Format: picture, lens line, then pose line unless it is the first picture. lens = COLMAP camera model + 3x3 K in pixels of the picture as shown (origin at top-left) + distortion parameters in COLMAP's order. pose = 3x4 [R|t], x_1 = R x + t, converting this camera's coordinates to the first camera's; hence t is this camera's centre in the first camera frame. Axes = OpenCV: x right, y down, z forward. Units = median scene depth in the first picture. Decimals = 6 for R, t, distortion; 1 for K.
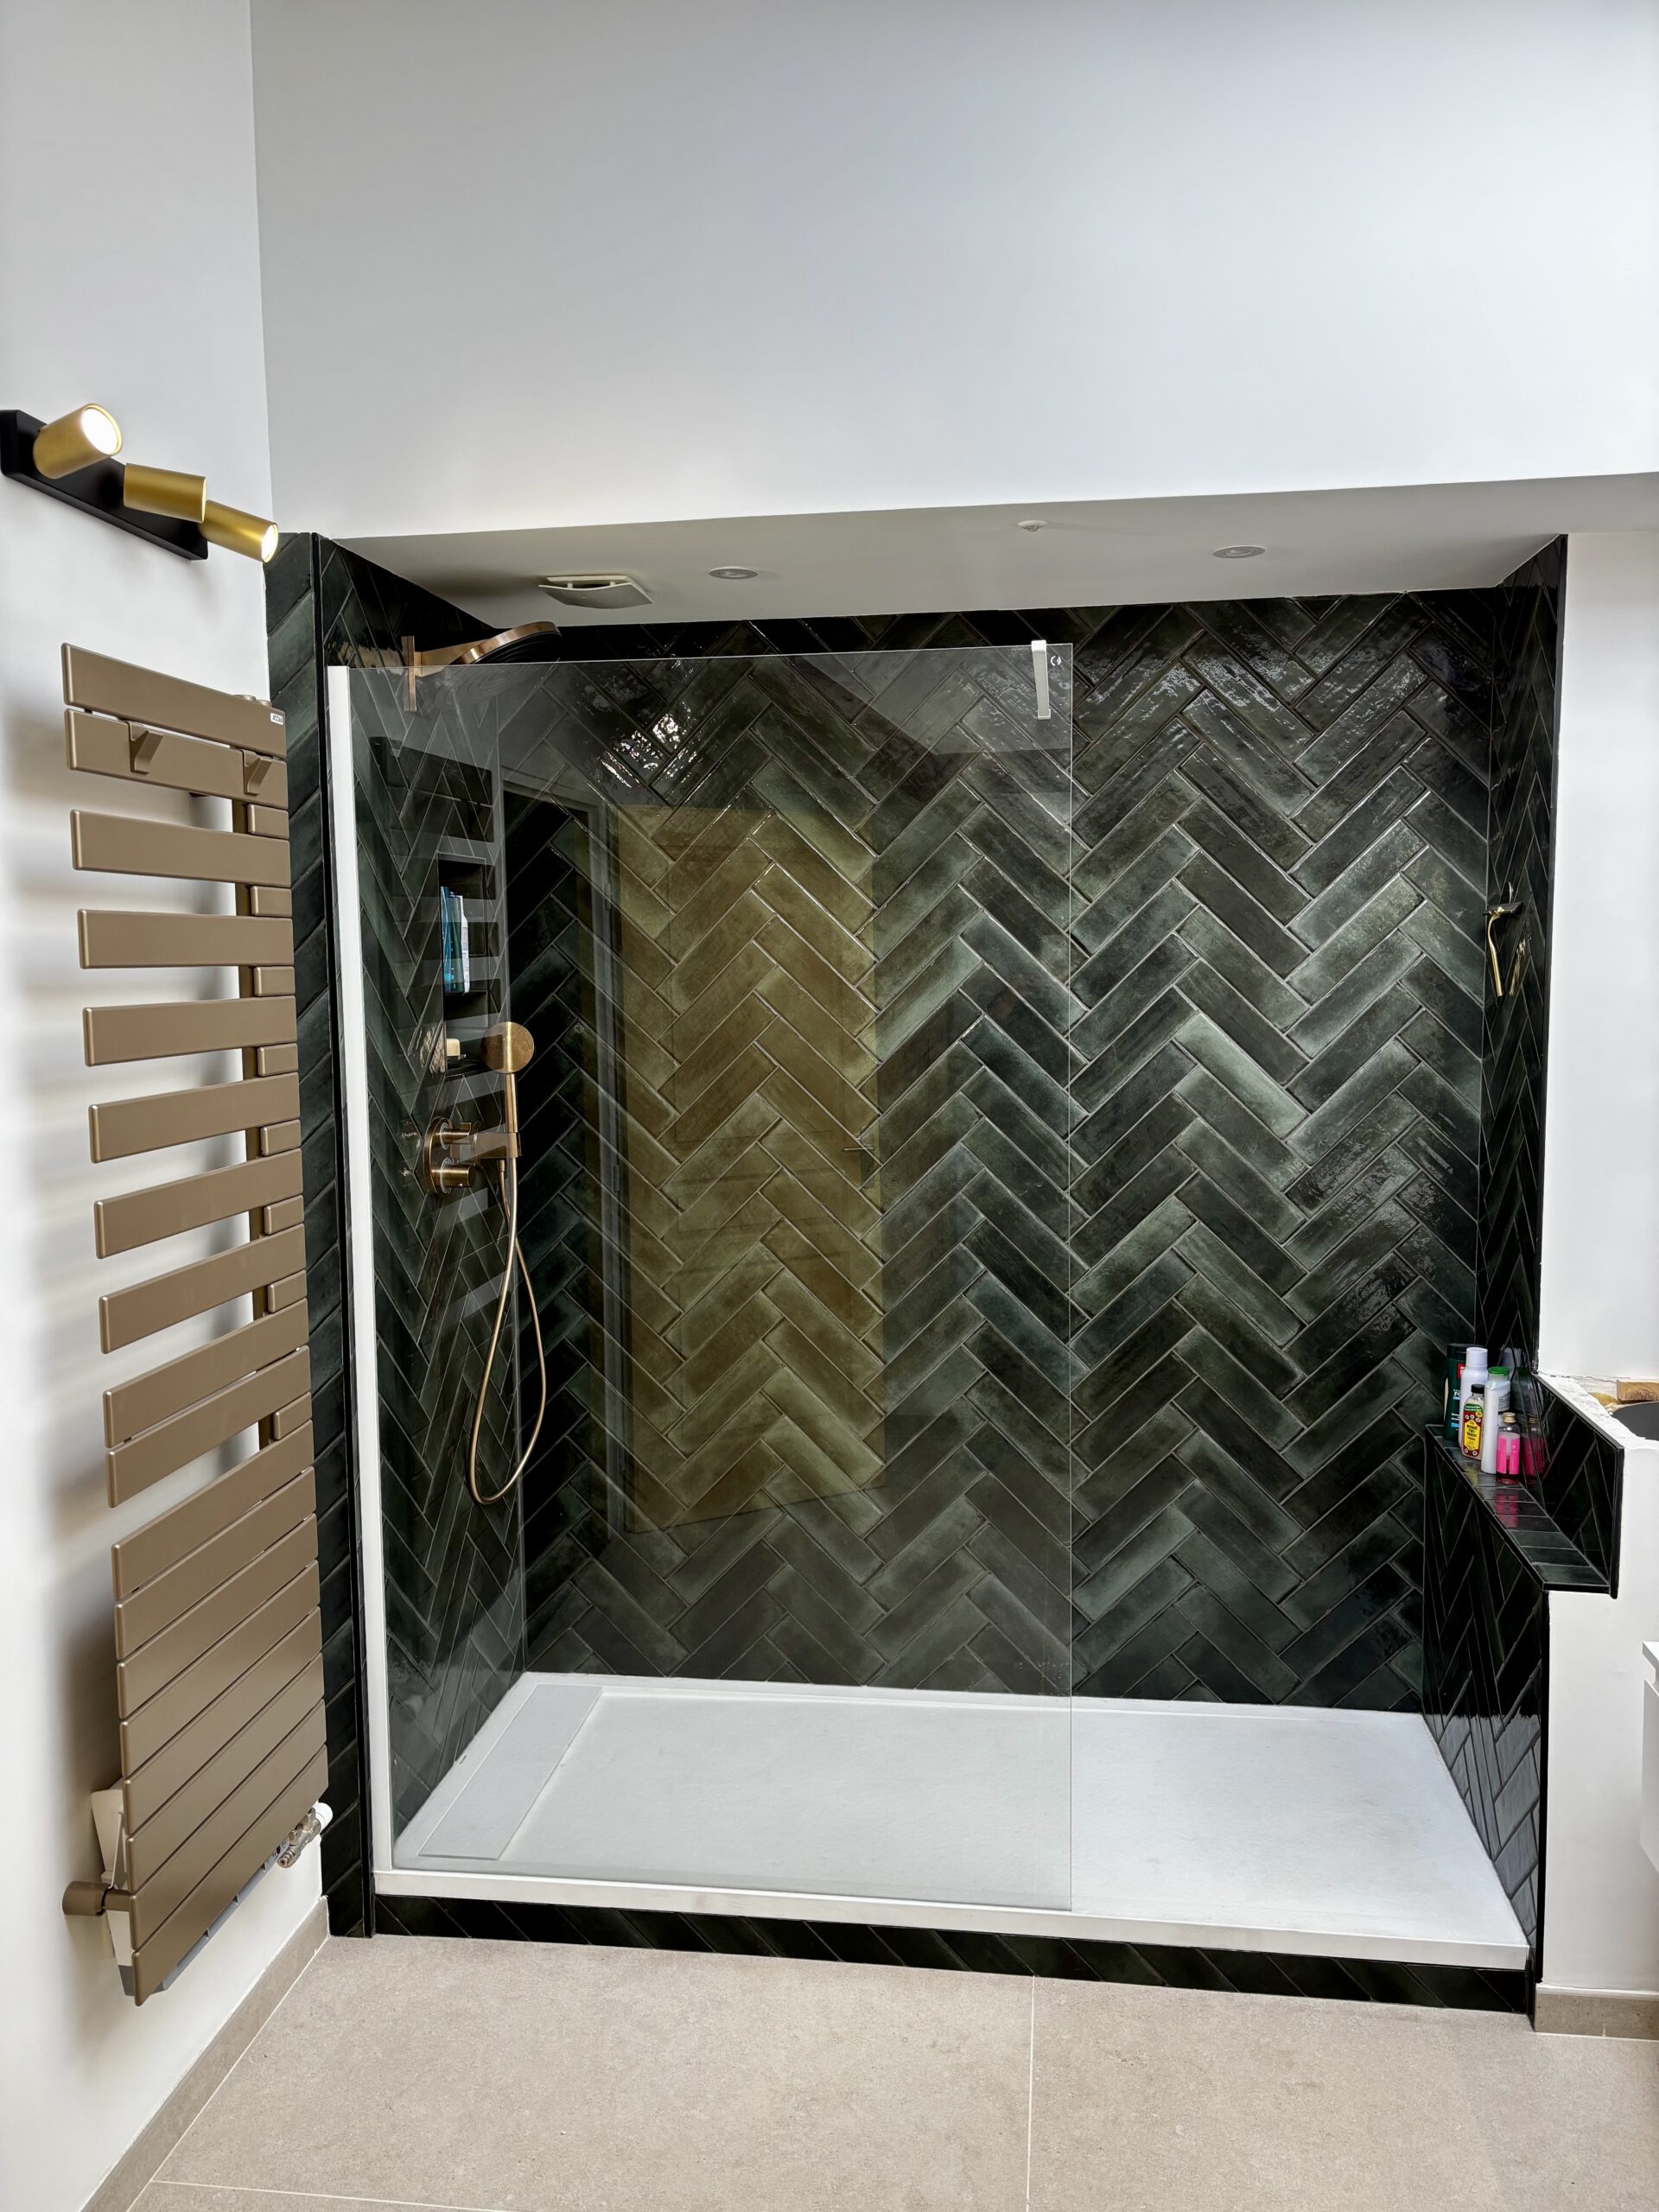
lens RADIAL K [[1674.3, 0, 812.5], [0, 1674.3, 1096.7], [0, 0, 1]] dist [0.045411, -0.050493]
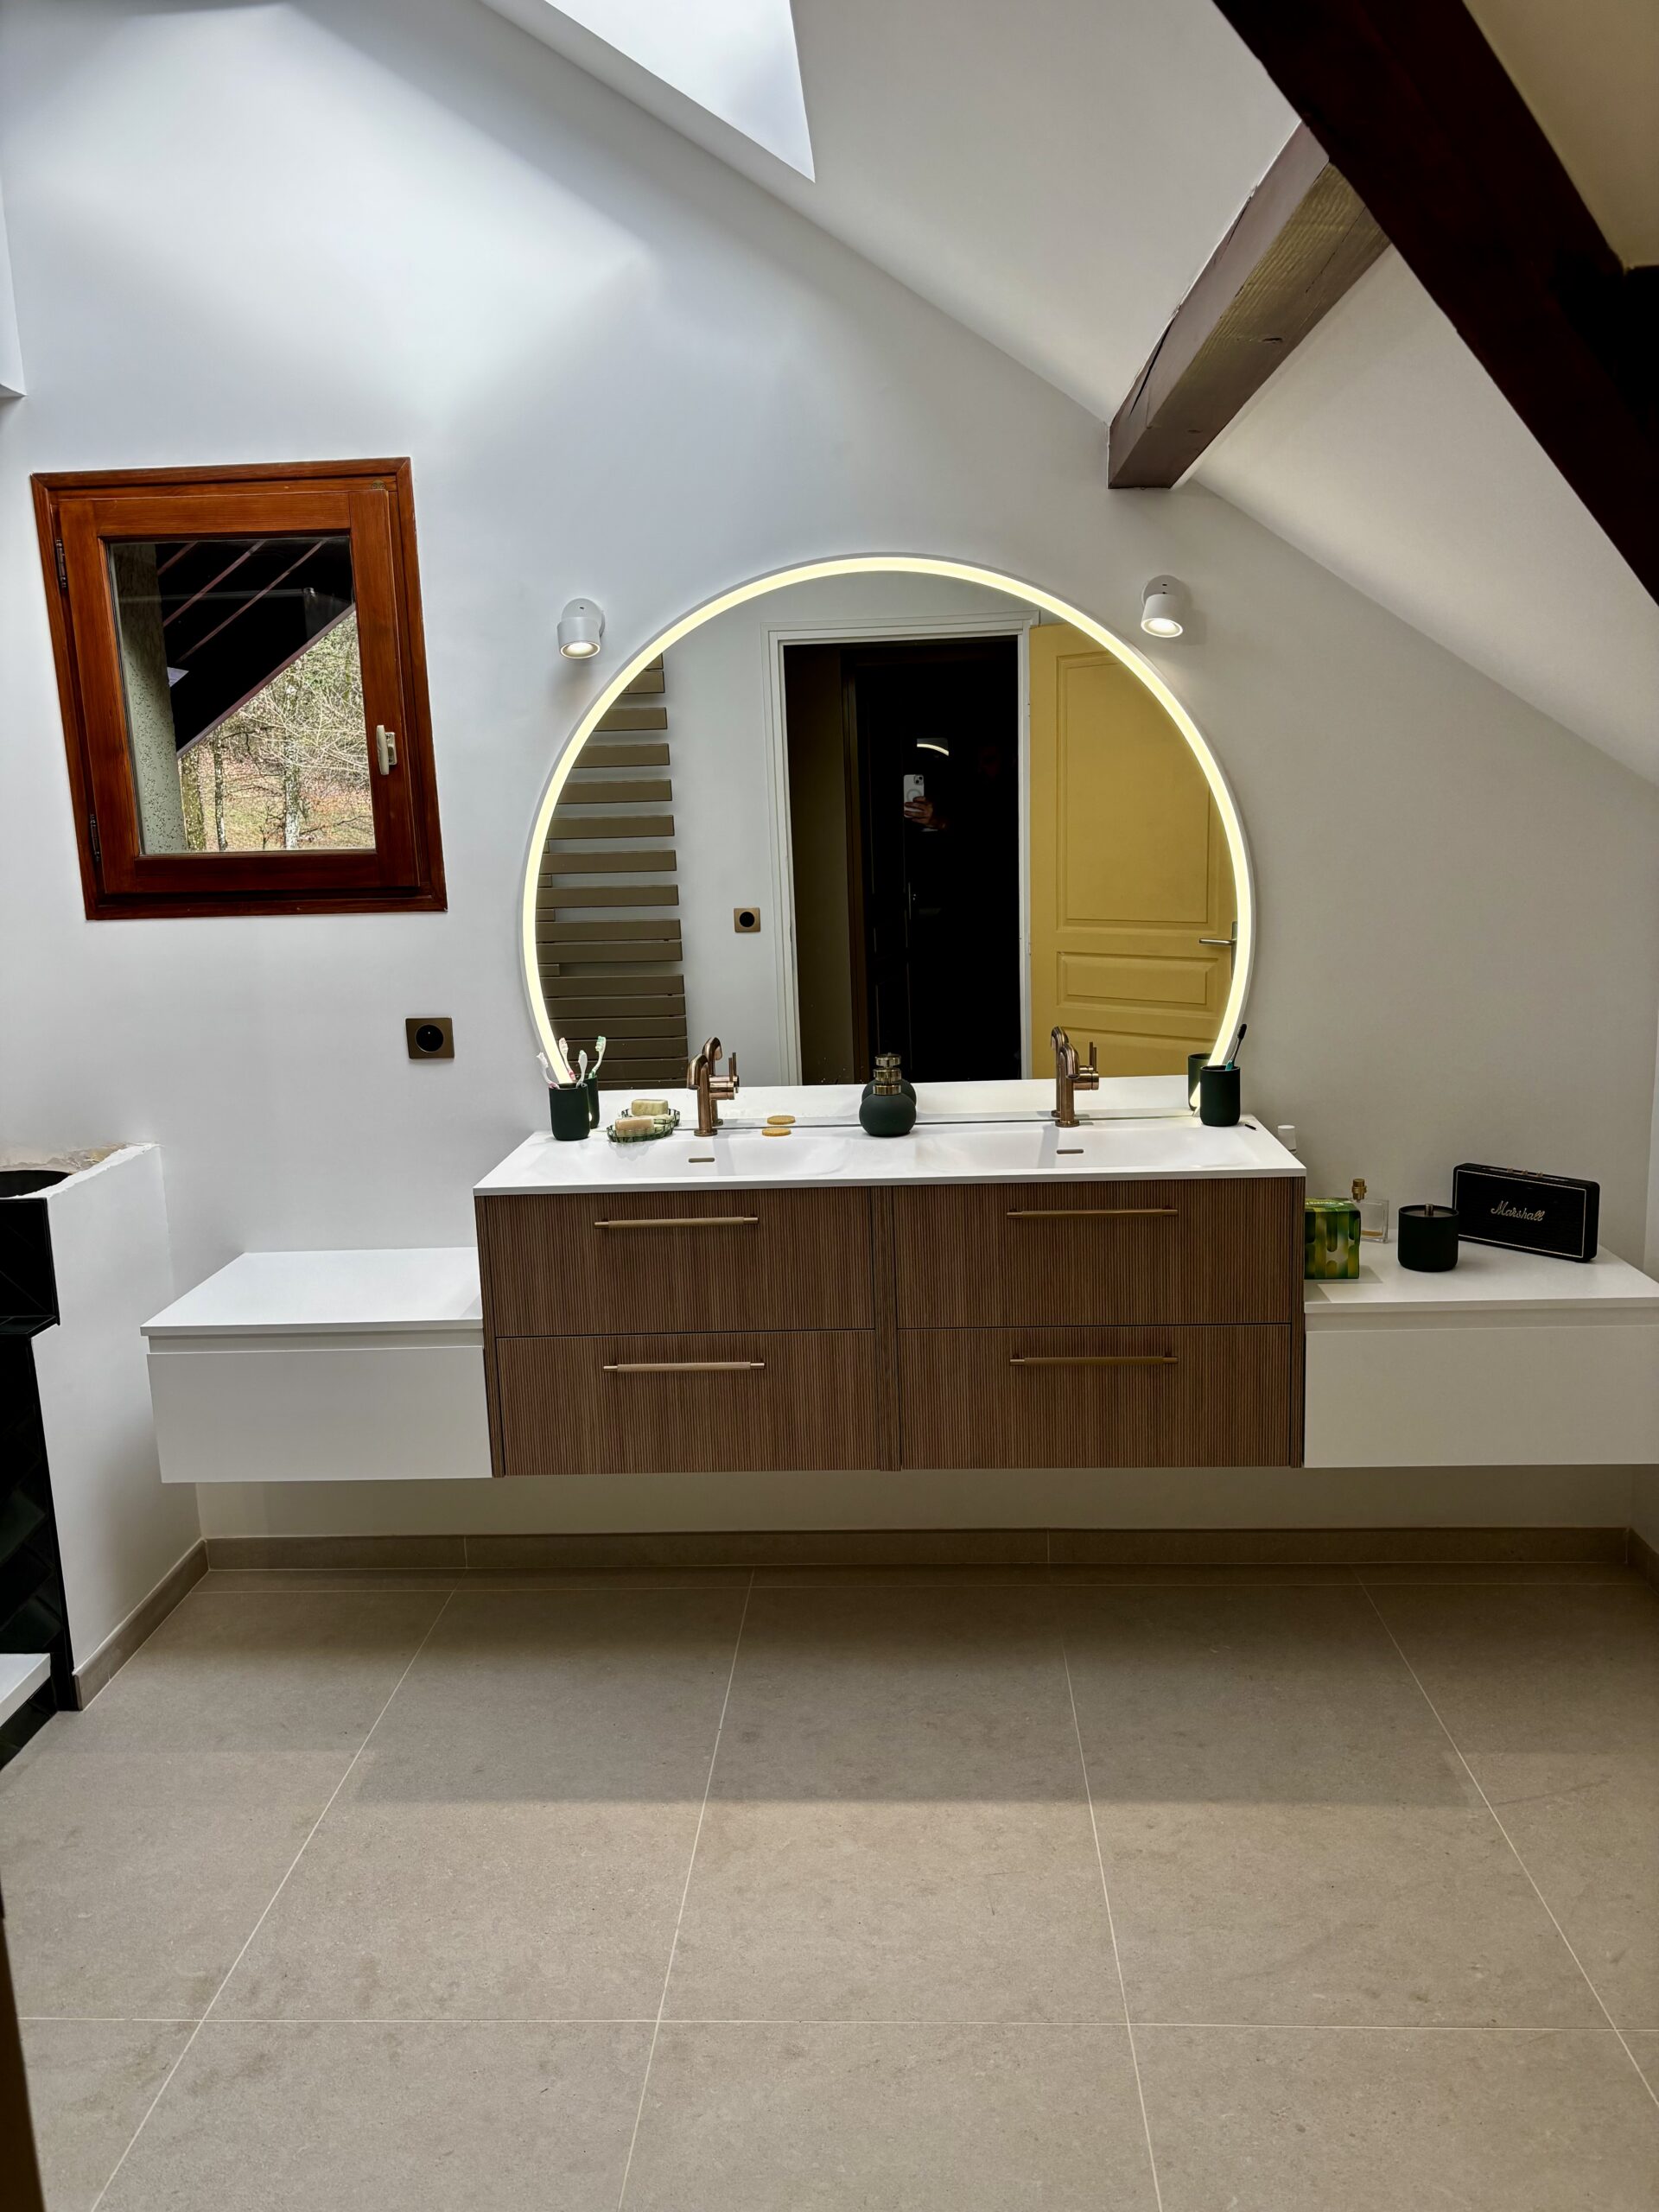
lens RADIAL K [[1674.3, 0, 823.7], [0, 1674.3, 1112.9], [0, 0, 1]] dist [0.045411, -0.050493]
pose [[-0.091198, -0.168594, 0.981458, -0.529442], [0.128954, 0.975267, 0.179513, 0.006766], [-0.987448, 0.142934, -0.067201, 0.392562]]
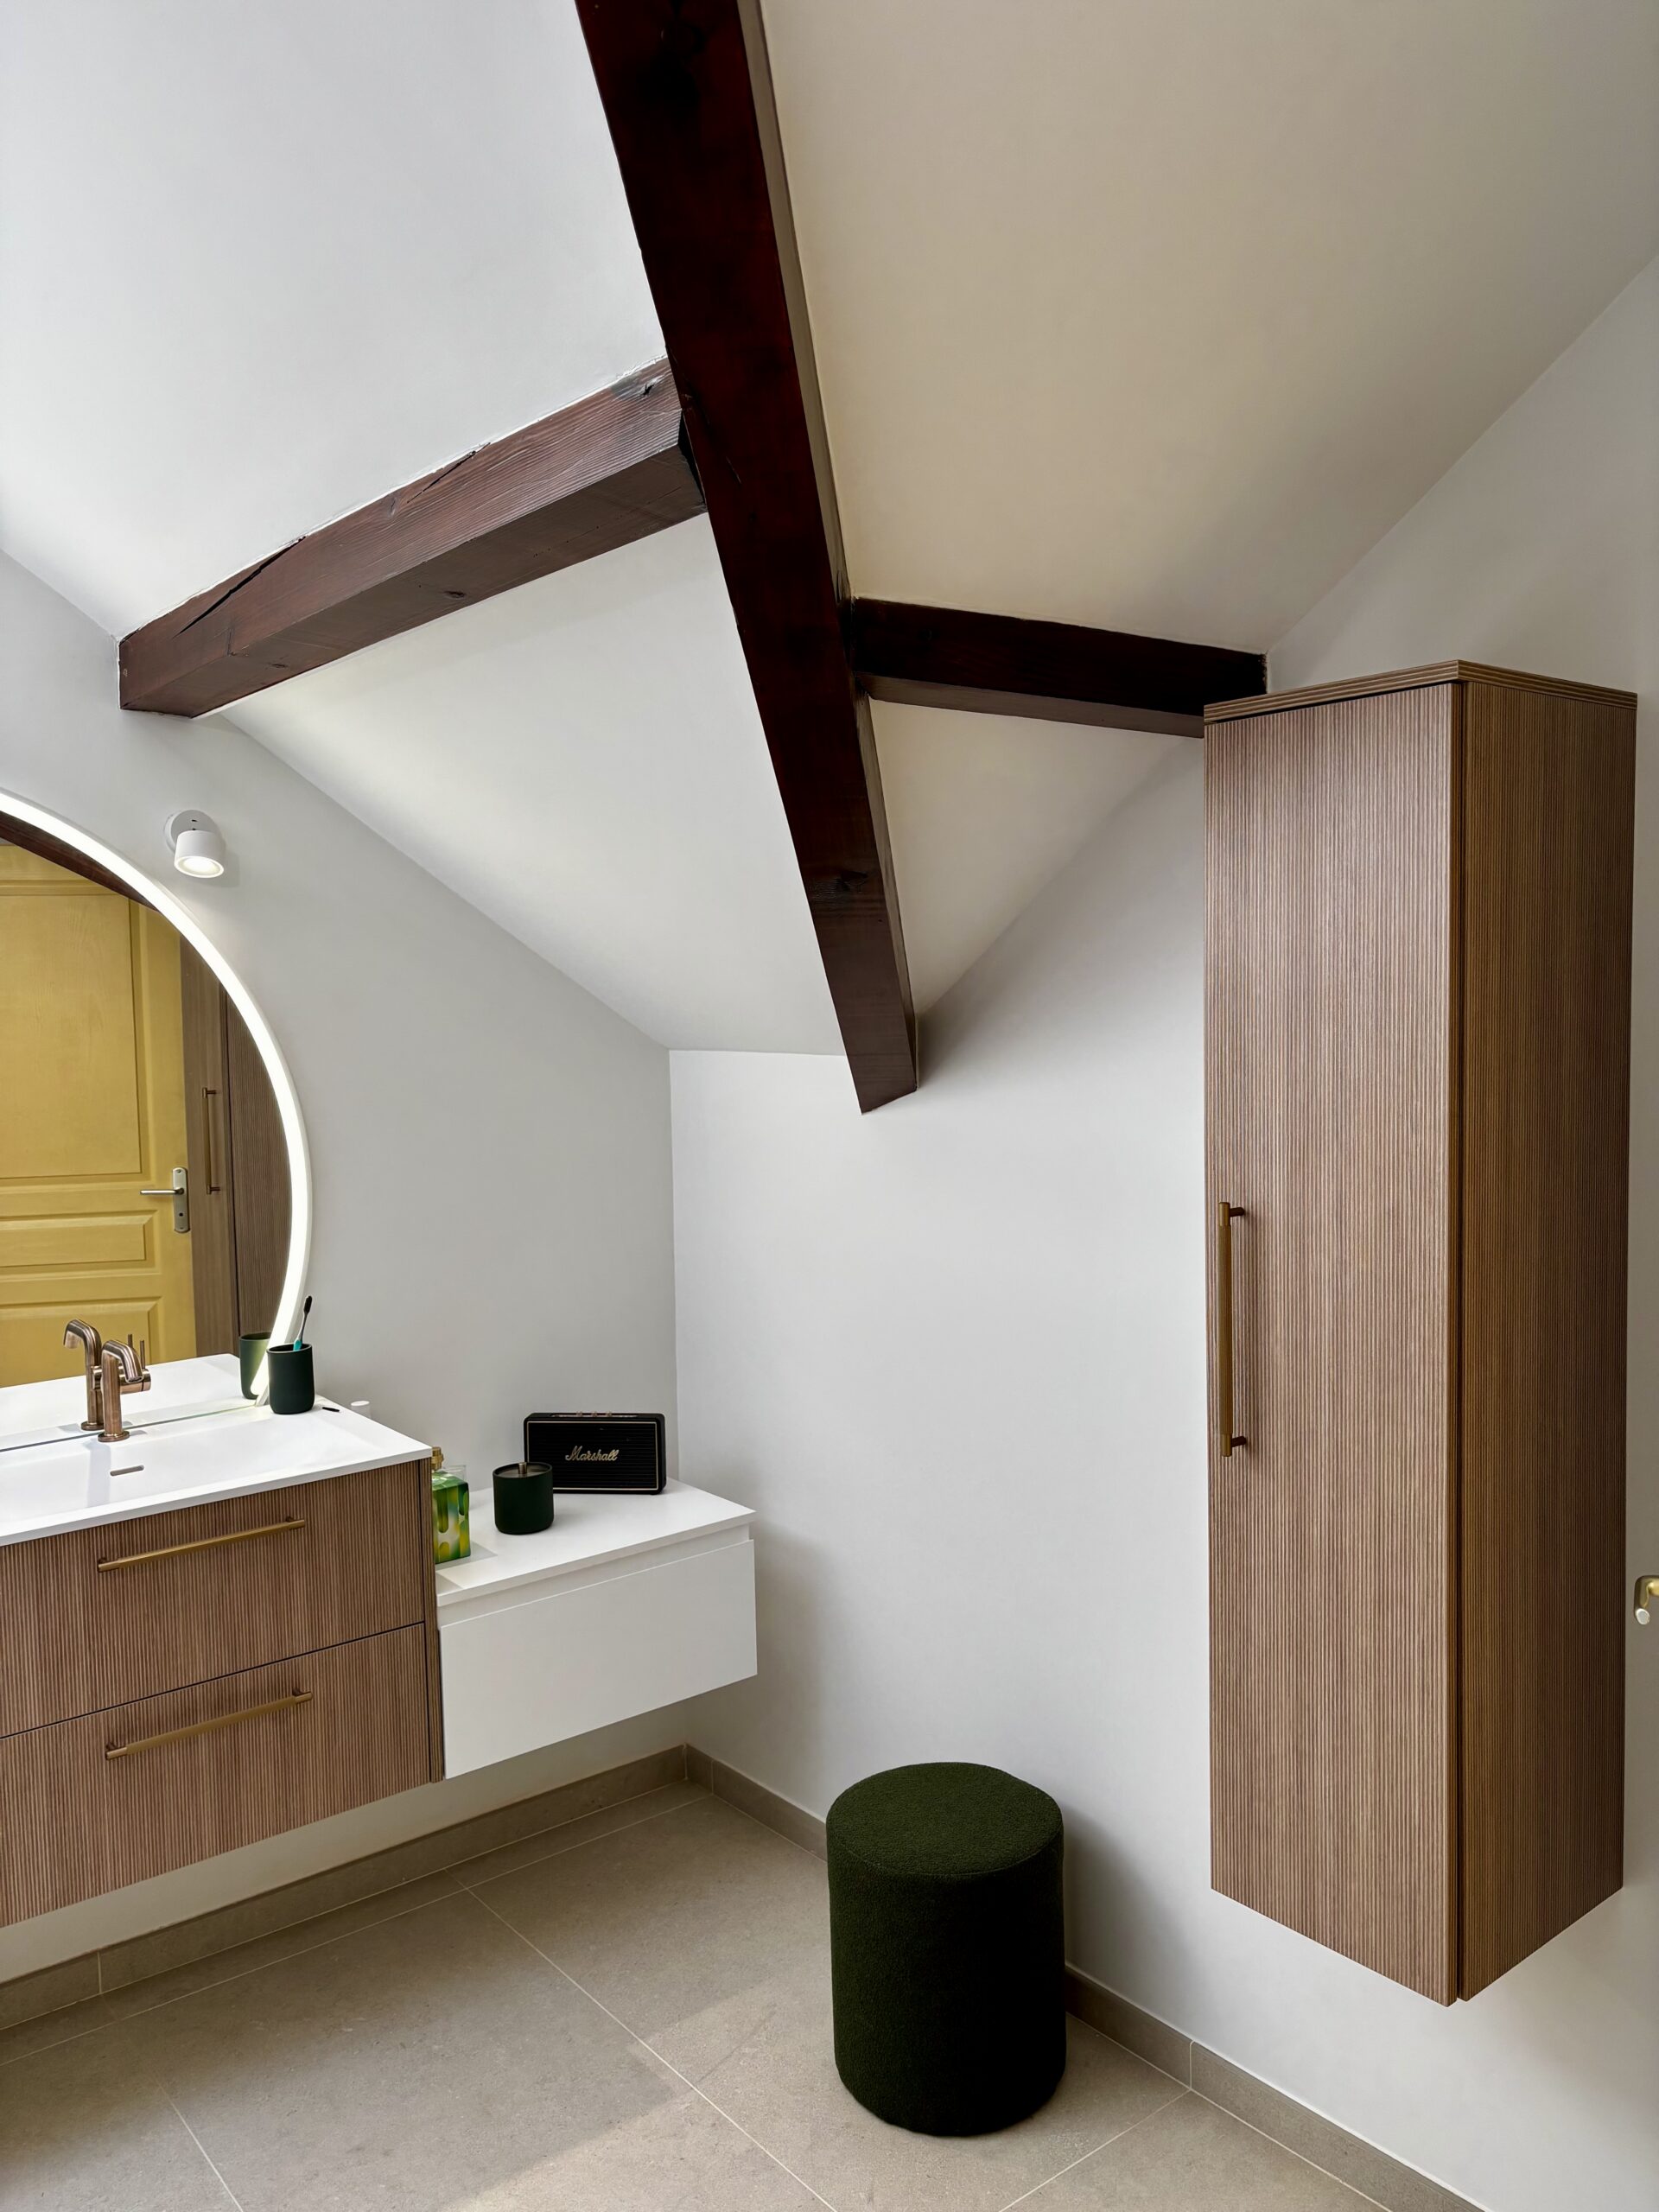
lens RADIAL K [[1674.3, 0, 835.6], [0, 1674.3, 1111.1], [0, 0, 1]] dist [0.045411, -0.050493]
pose [[-0.733174, -0.020163, 0.679742, -0.398635], [0.093689, 0.987034, 0.130332, -0.021588], [-0.673557, 0.159241, -0.721778, 0.510356]]
